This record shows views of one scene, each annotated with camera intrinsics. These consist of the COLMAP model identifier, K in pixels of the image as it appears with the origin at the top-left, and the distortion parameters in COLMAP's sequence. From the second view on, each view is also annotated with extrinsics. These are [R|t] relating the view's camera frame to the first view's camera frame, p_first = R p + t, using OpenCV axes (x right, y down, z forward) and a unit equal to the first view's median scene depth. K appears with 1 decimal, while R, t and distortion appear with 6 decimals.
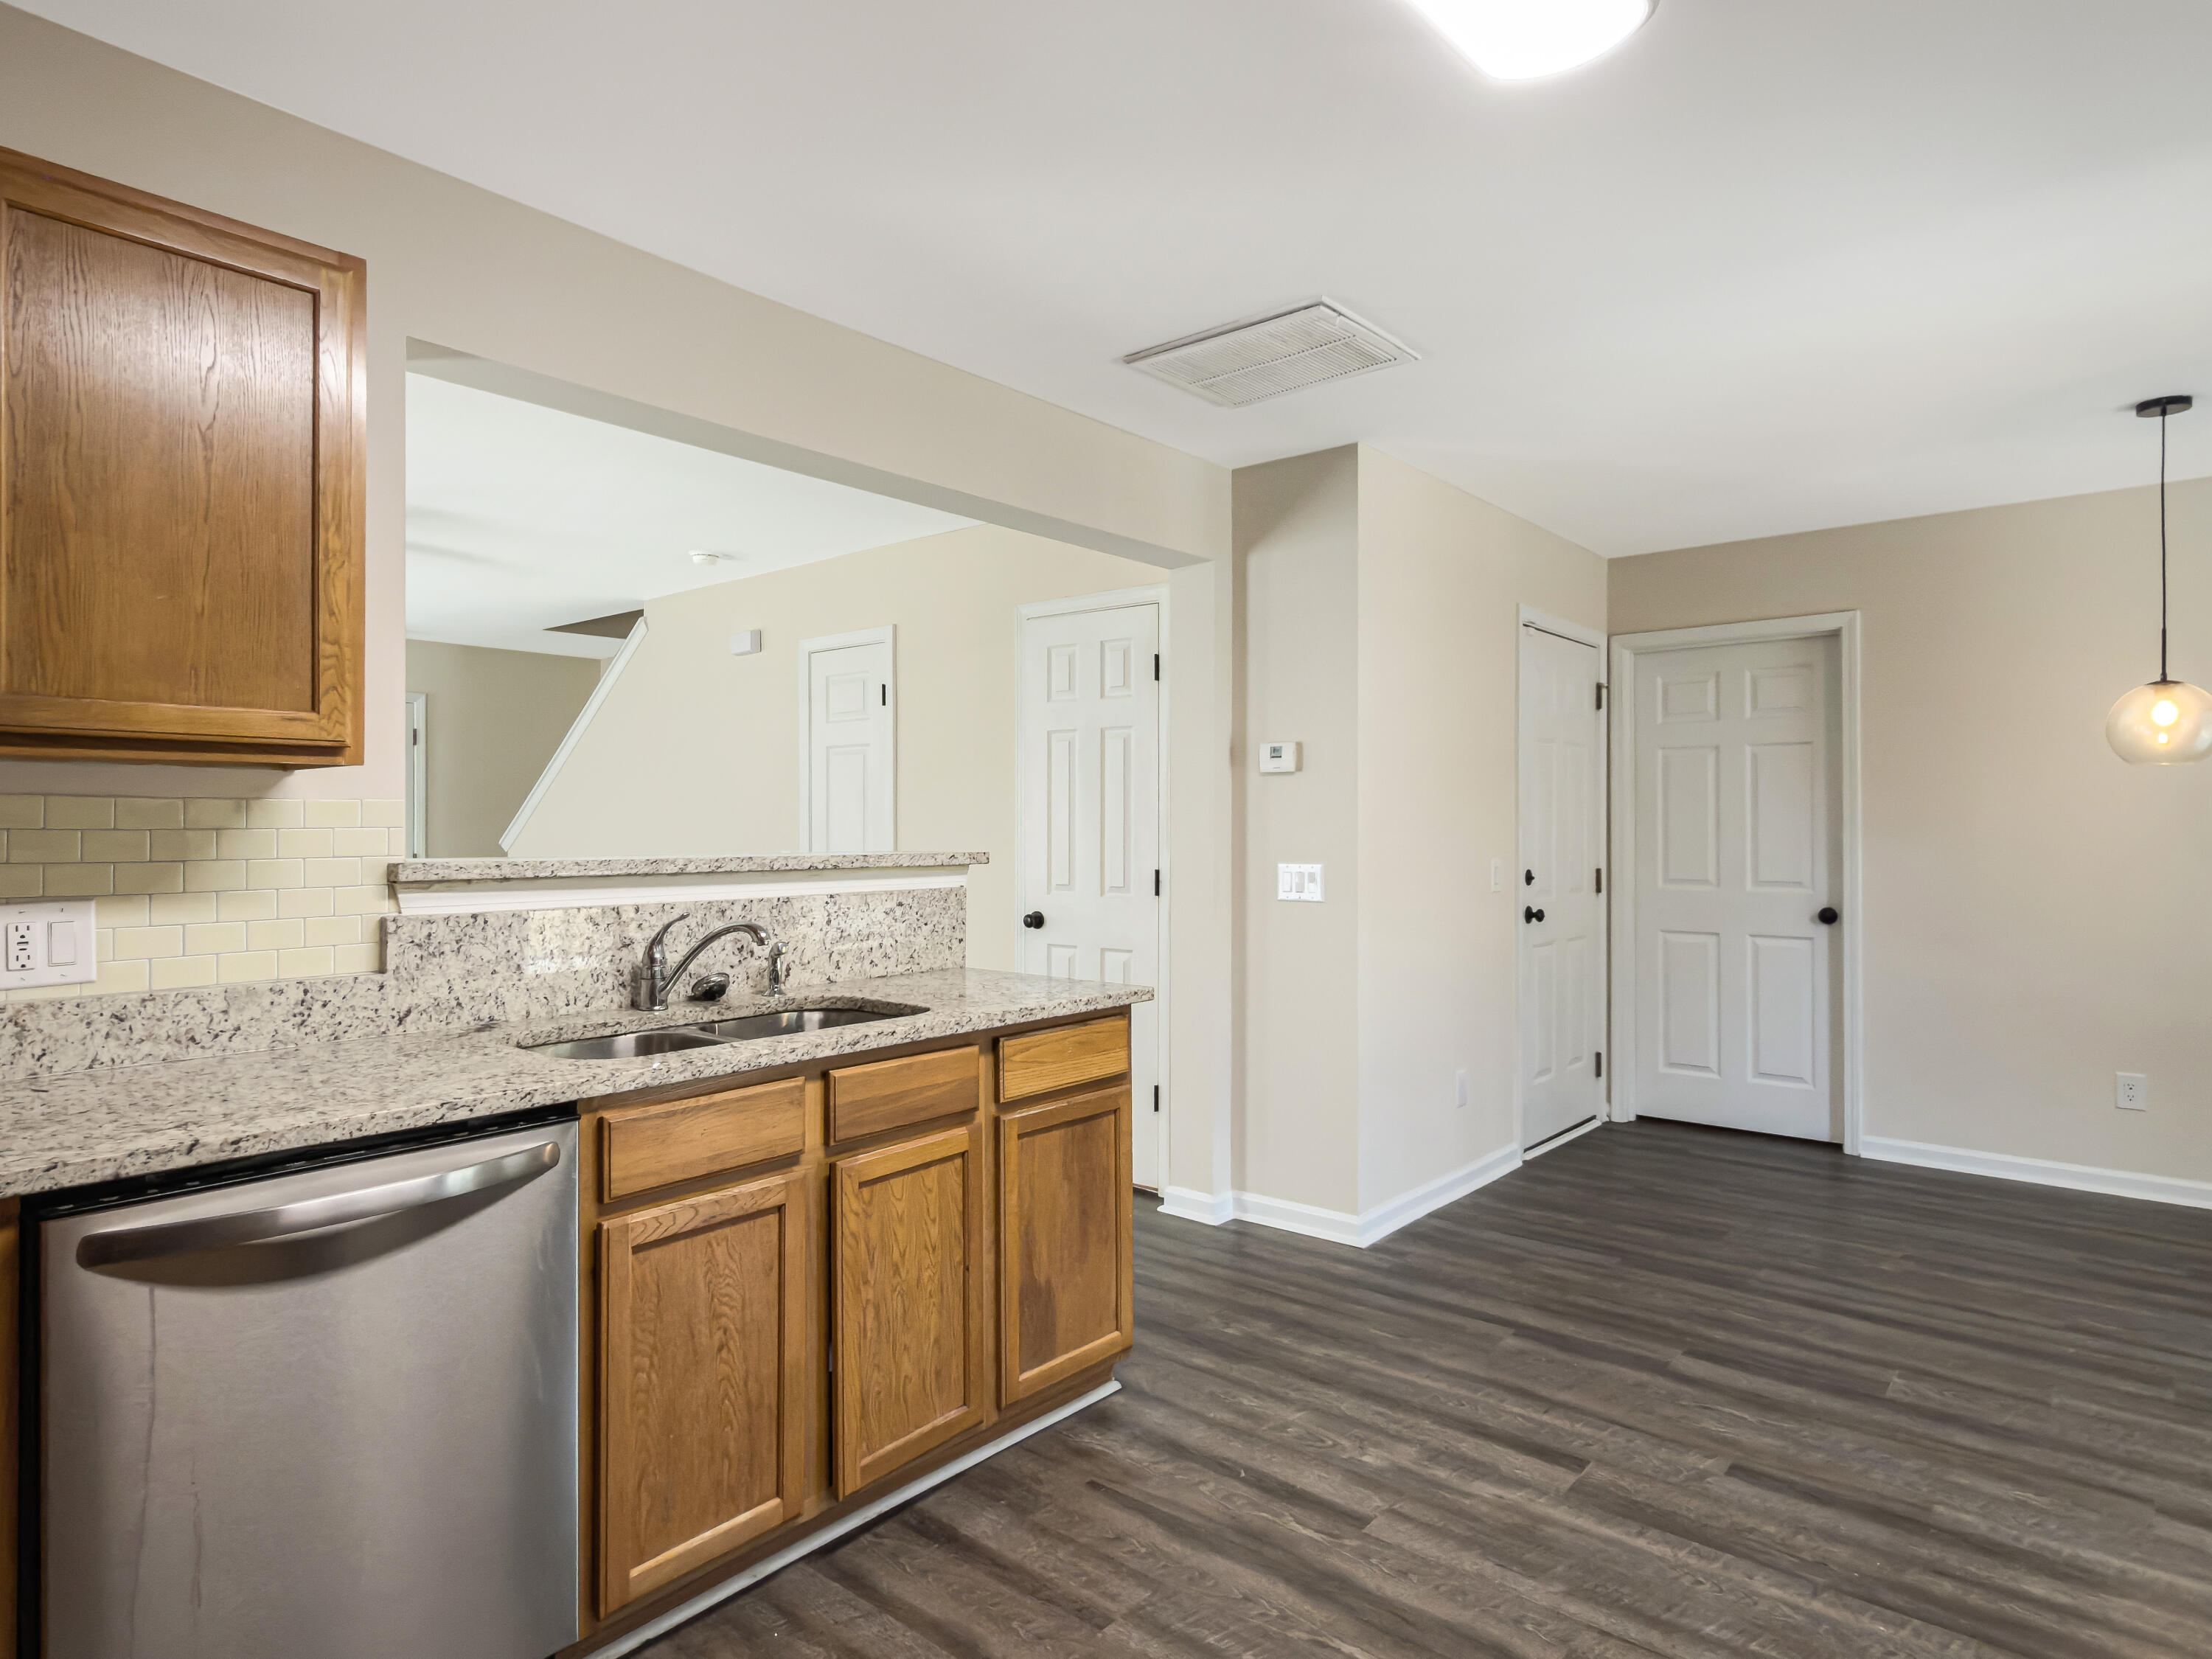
lens RADIAL K [[1253.4, 0, 1104.0], [0, 1253.4, 824.2], [0, 0, 1]] dist [0.000338, 0.005158]
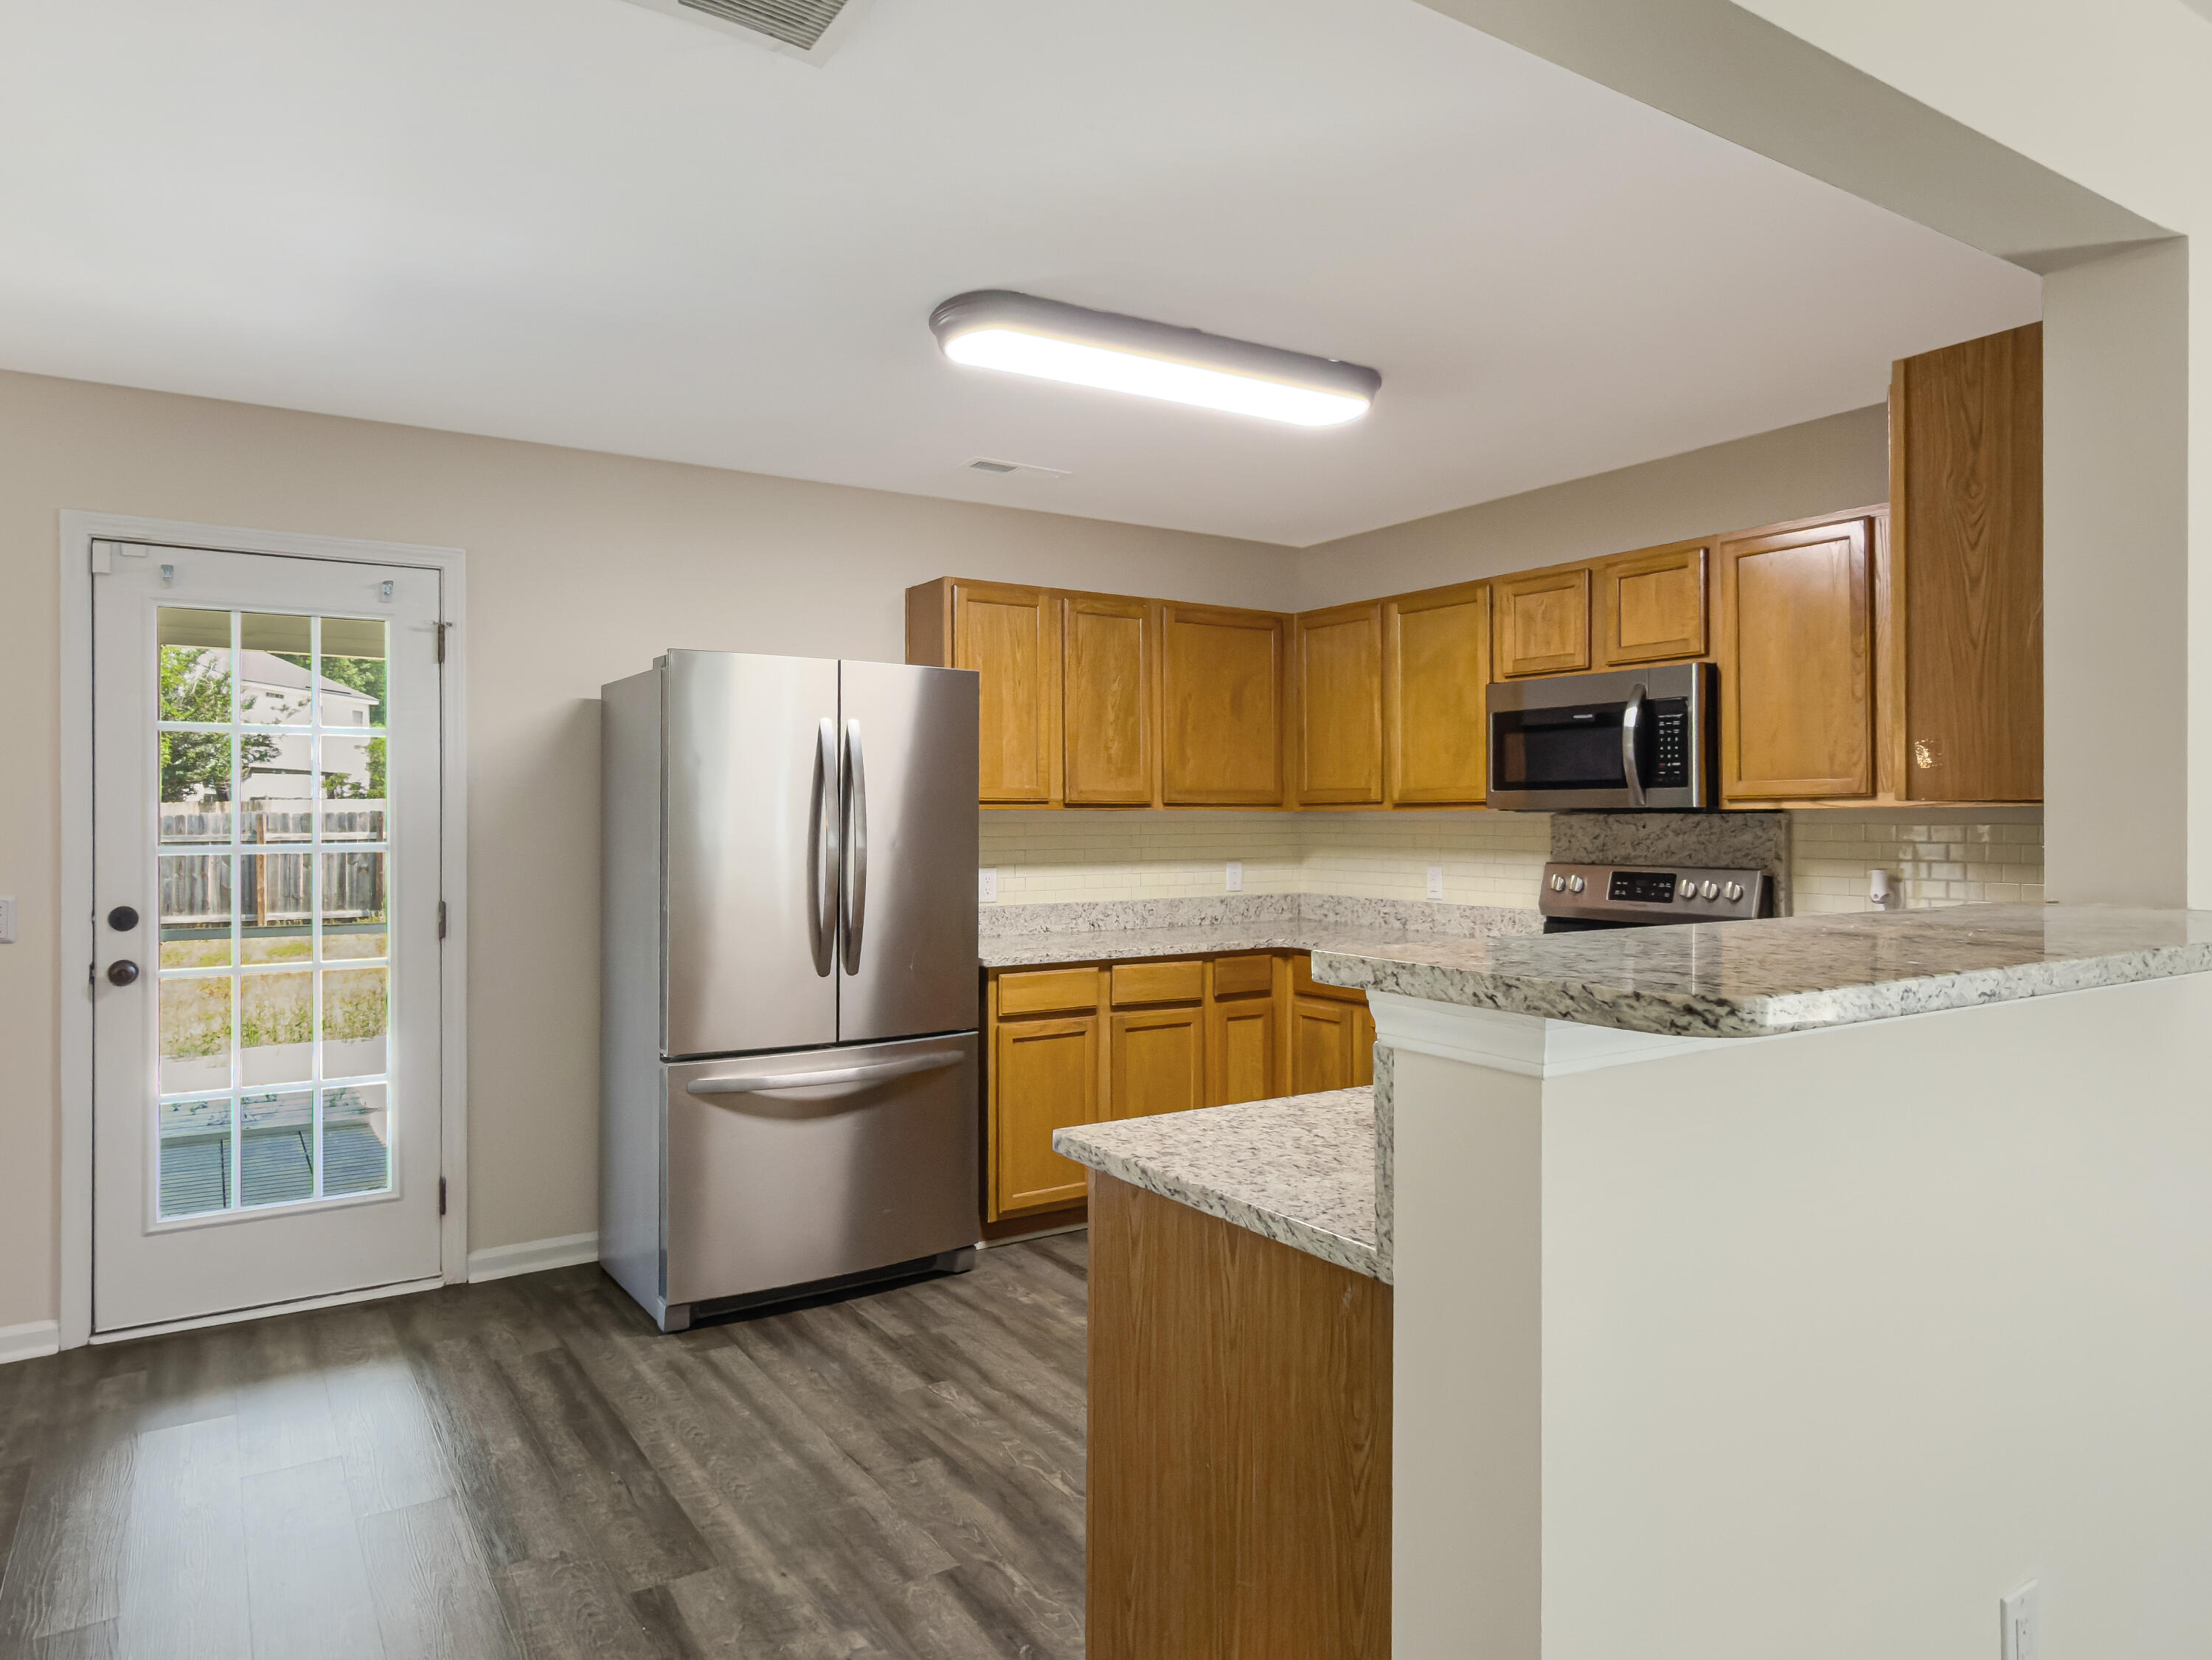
lens RADIAL K [[1398.7, 0, 1113.3], [0, 1398.7, 808.6], [0, 0, 1]] dist [0.001816, -0.000112]
pose [[-0.960424, 0.000371, 0.278543, -0.158307], [-0.001625, 0.999975, -0.006937, -0.017969], [-0.278539, -0.007115, -0.960399, 1.477722]]
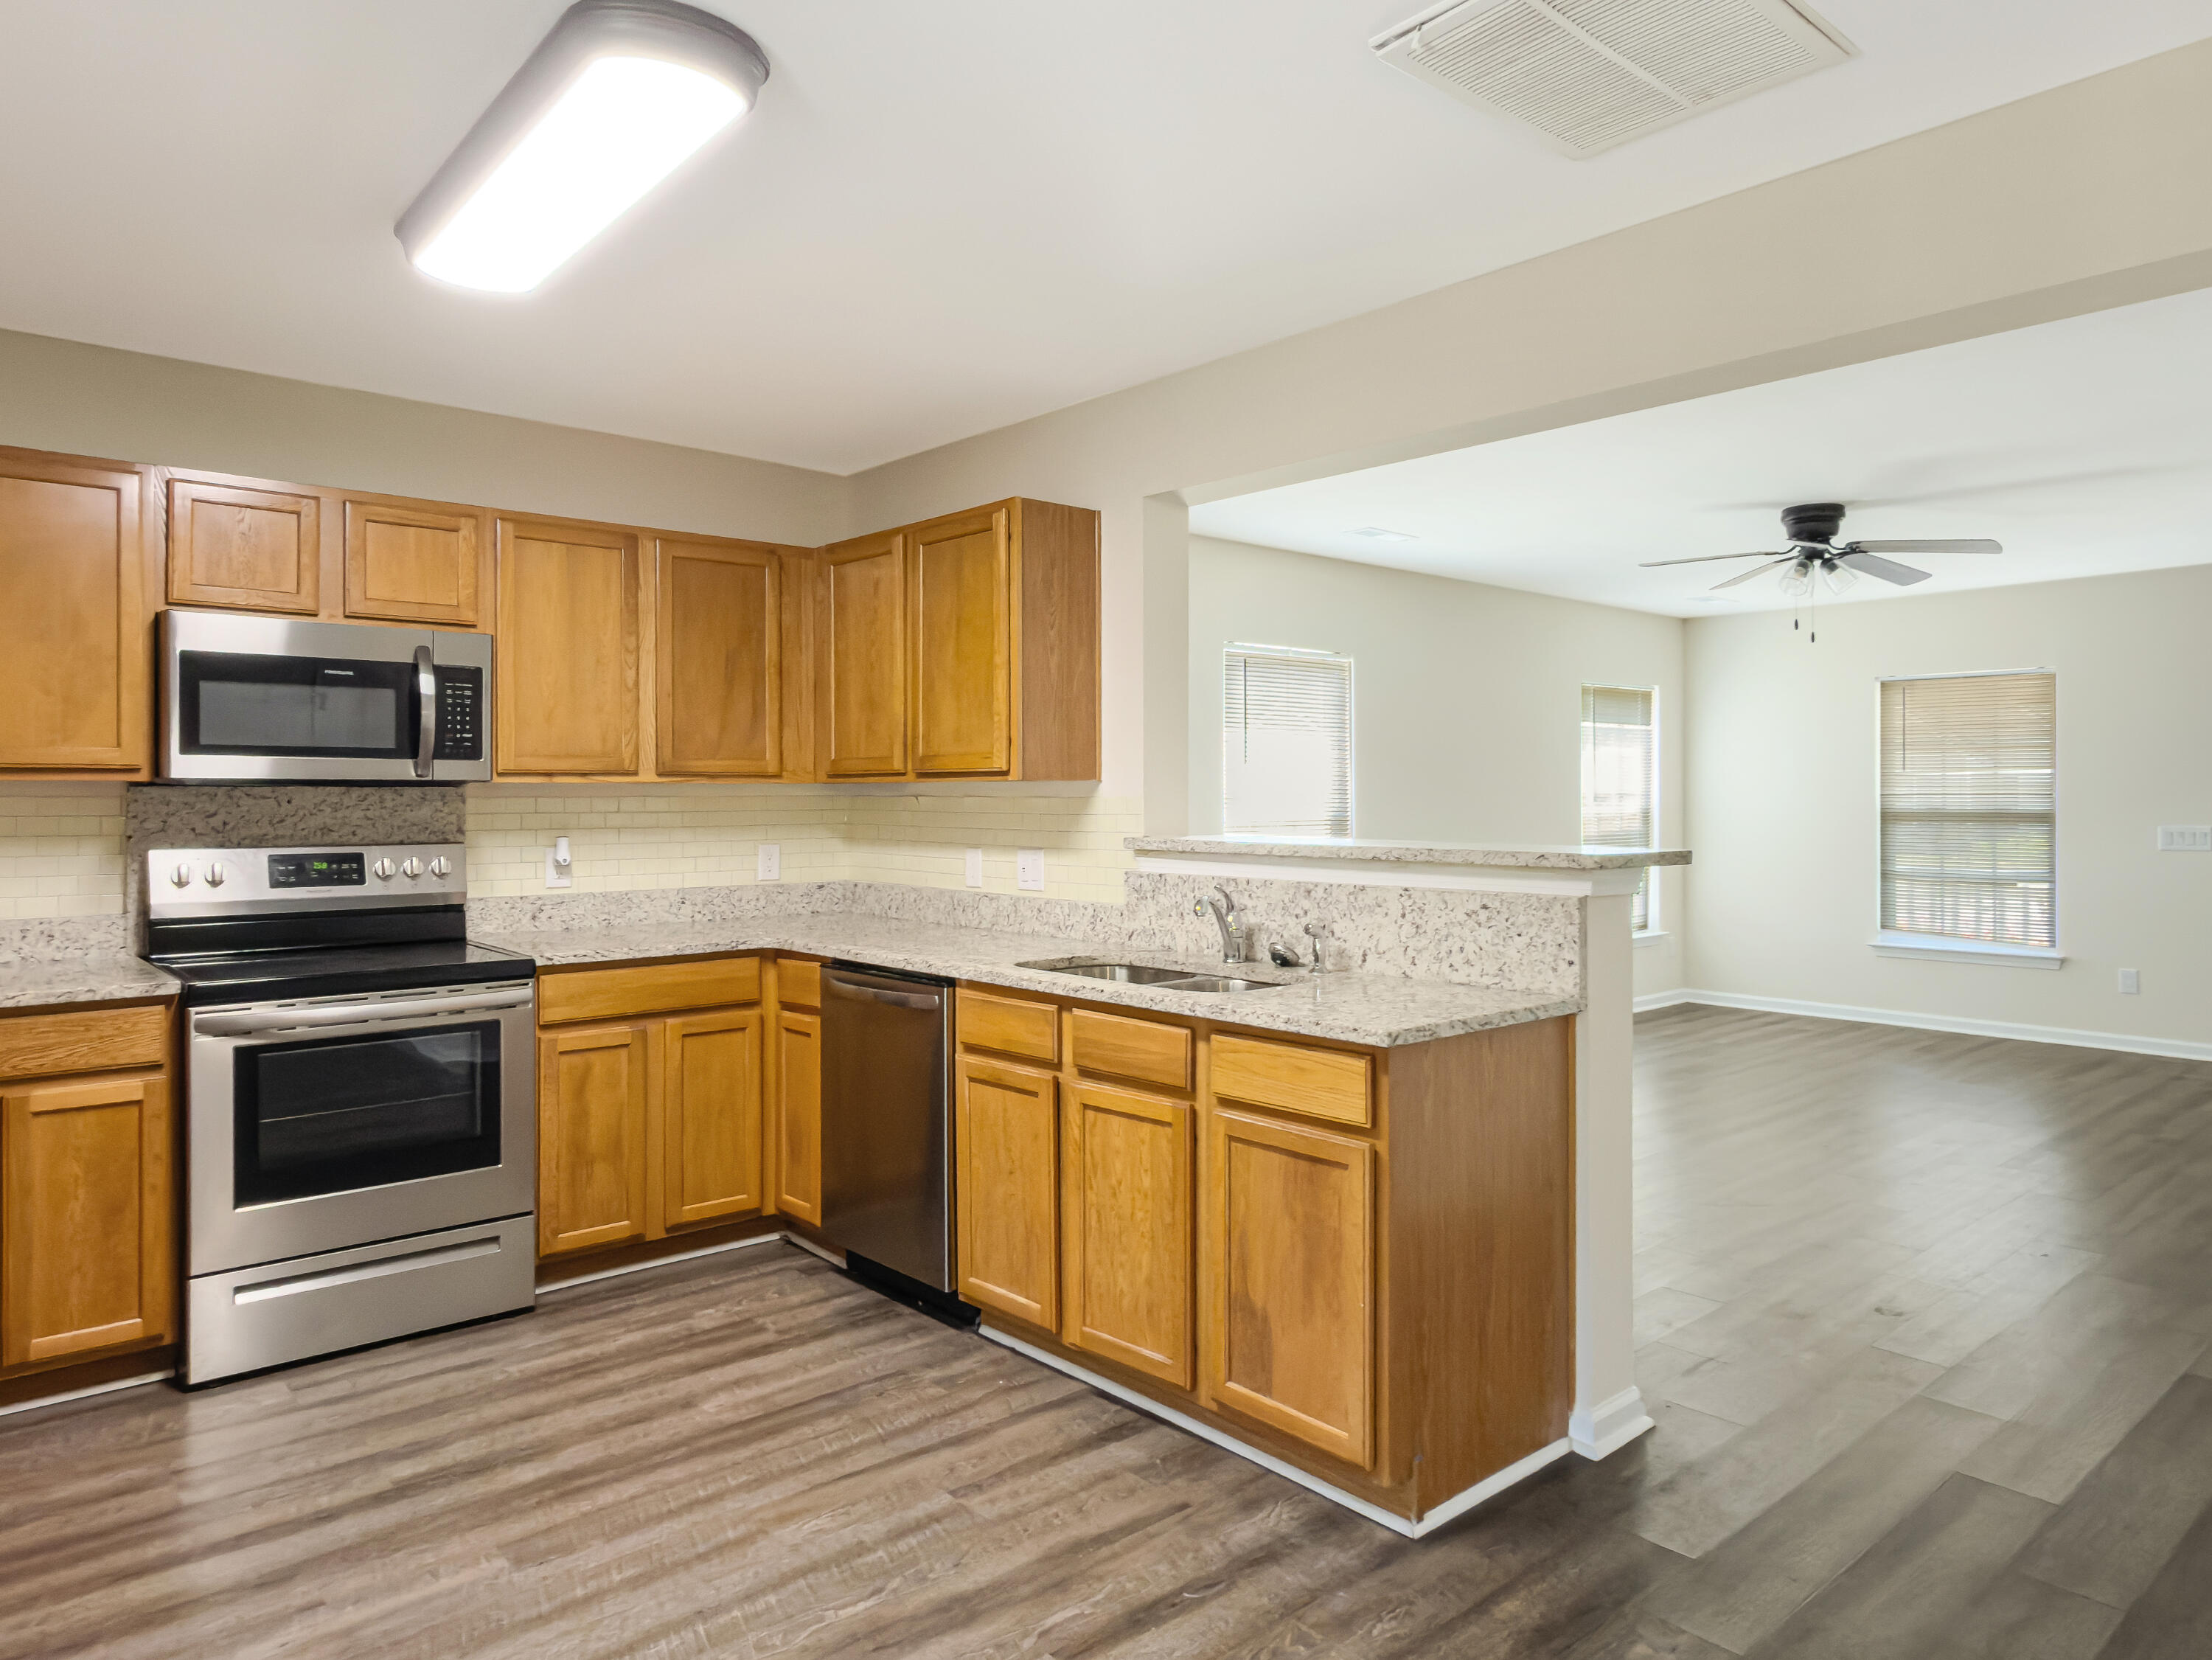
lens RADIAL K [[1398.6, 0, 1118.4], [0, 1398.6, 804.9], [0, 0, 1]] dist [0.001816, -0.000112]
pose [[-0.130808, 0.003468, -0.991402, 0.827064], [0.000560, 0.999994, 0.003424, -0.011255], [0.991408, -0.000107, -0.130810, 0.852485]]
